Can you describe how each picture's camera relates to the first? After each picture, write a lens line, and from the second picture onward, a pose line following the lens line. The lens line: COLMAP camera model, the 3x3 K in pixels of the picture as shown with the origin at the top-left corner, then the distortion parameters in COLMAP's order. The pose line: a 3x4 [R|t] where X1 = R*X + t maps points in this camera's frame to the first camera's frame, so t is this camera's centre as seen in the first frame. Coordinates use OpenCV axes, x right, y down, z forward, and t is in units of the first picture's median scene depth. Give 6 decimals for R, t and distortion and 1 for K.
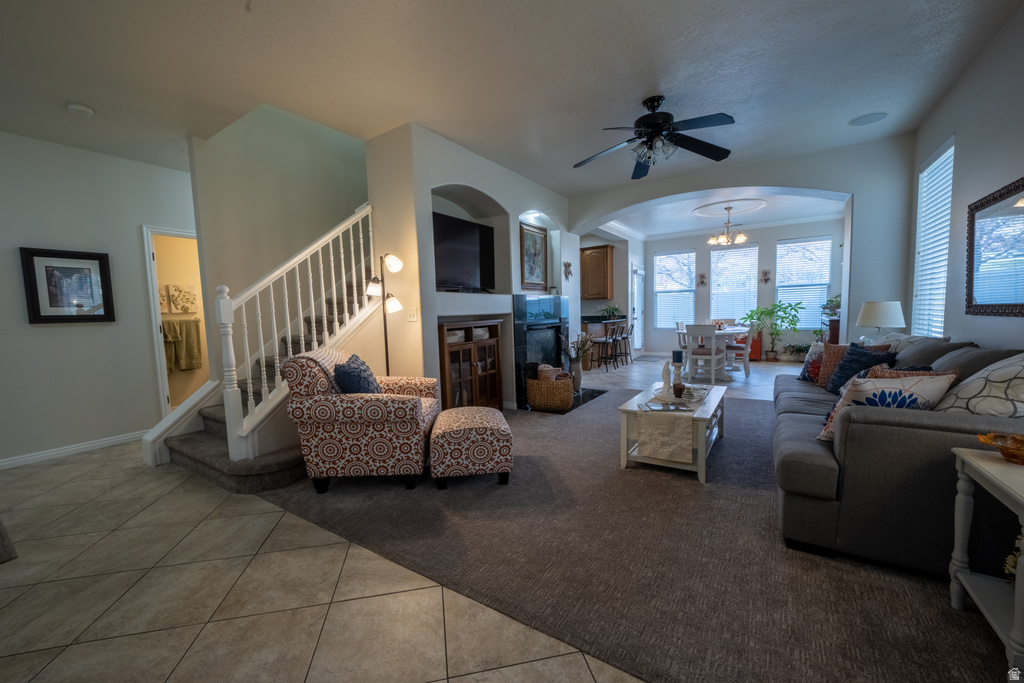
lens RADIAL K [[405.3, 0, 507.3], [0, 405.3, 347.5], [0, 0, 1]] dist [-0.007836, 0.001615]
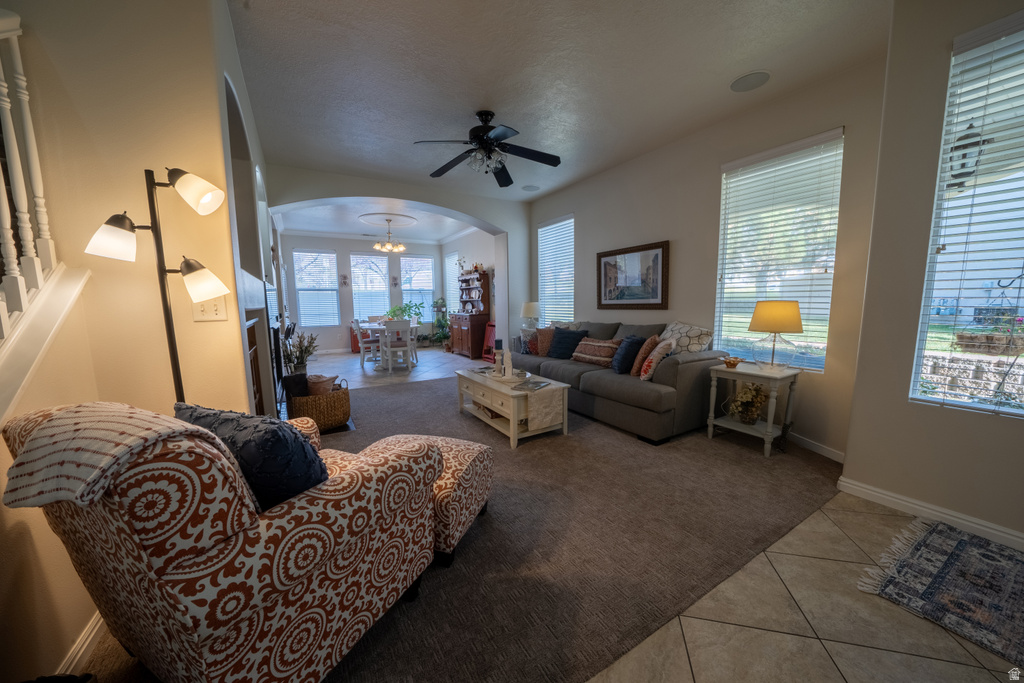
lens RADIAL K [[353.8, 0, 509.8], [0, 353.8, 347.9], [0, 0, 1]] dist [-0.026845, 0.003061]
pose [[0.433660, -0.091860, 0.896382, -0.211454], [0.078434, 0.994862, 0.064007, -0.013594], [-0.897656, 0.042550, 0.438637, 0.219270]]
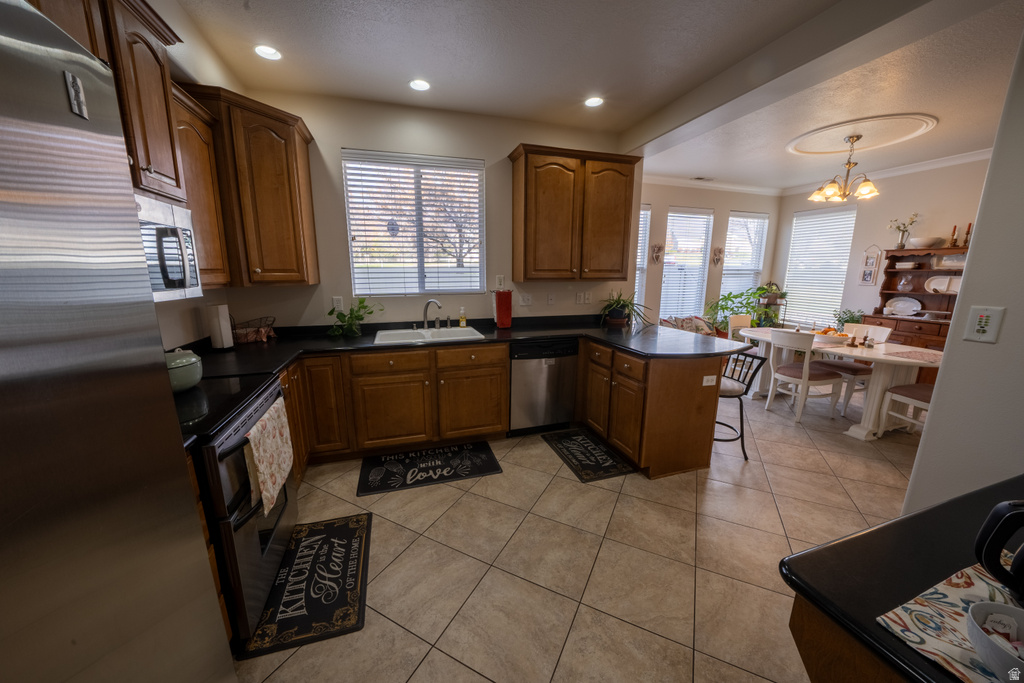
lens RADIAL K [[353.8, 0, 509.5], [0, 353.8, 346.5], [0, 0, 1]] dist [-0.026845, 0.003061]
pose [[0.623222, -0.131040, 0.770989, -0.163838], [0.052516, 0.990649, 0.125923, -0.112831], [-0.780280, -0.037989, 0.624276, 0.921695]]
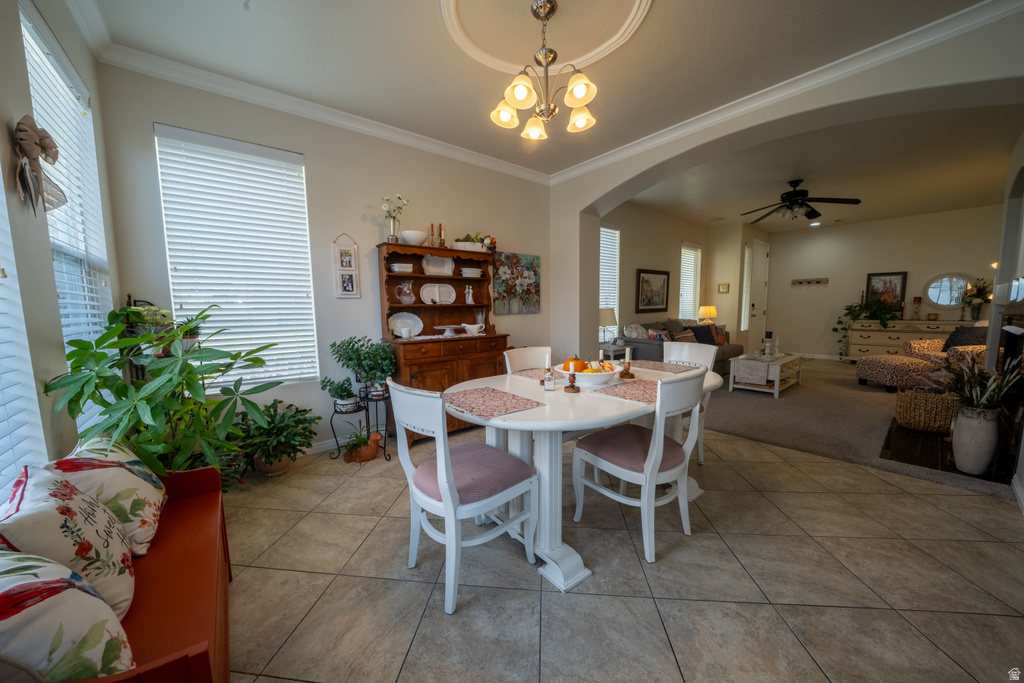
lens RADIAL K [[353.8, 0, 513.5], [0, 353.8, 345.1], [0, 0, 1]] dist [-0.026845, 0.003061]
pose [[-0.955587, 0.015950, 0.294278, 0.426196], [0.071912, 0.980971, 0.180348, -0.116299], [-0.285802, 0.193500, -0.938549, 1.133440]]
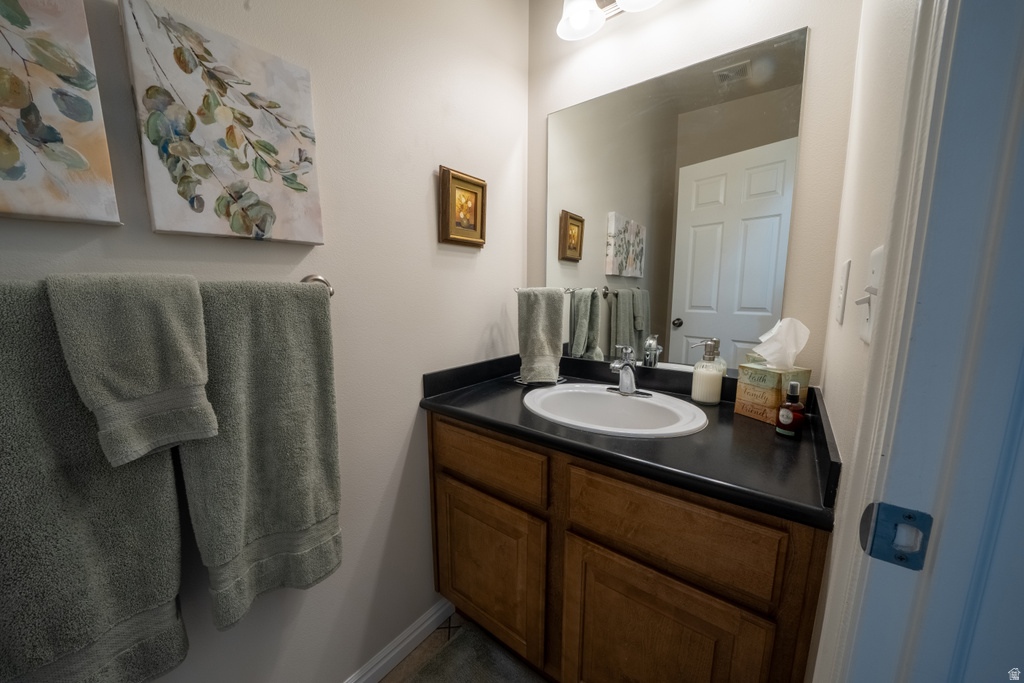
lens RADIAL K [[353.8, 0, 511.9], [0, 353.8, 342.9], [0, 0, 1]] dist [-0.026845, 0.003061]
pose [[0.997108, 0.045081, -0.061184, -0.472395], [-0.041290, 0.997229, 0.061877, -0.040278], [0.063804, -0.059172, 0.996207, 0.598305]]
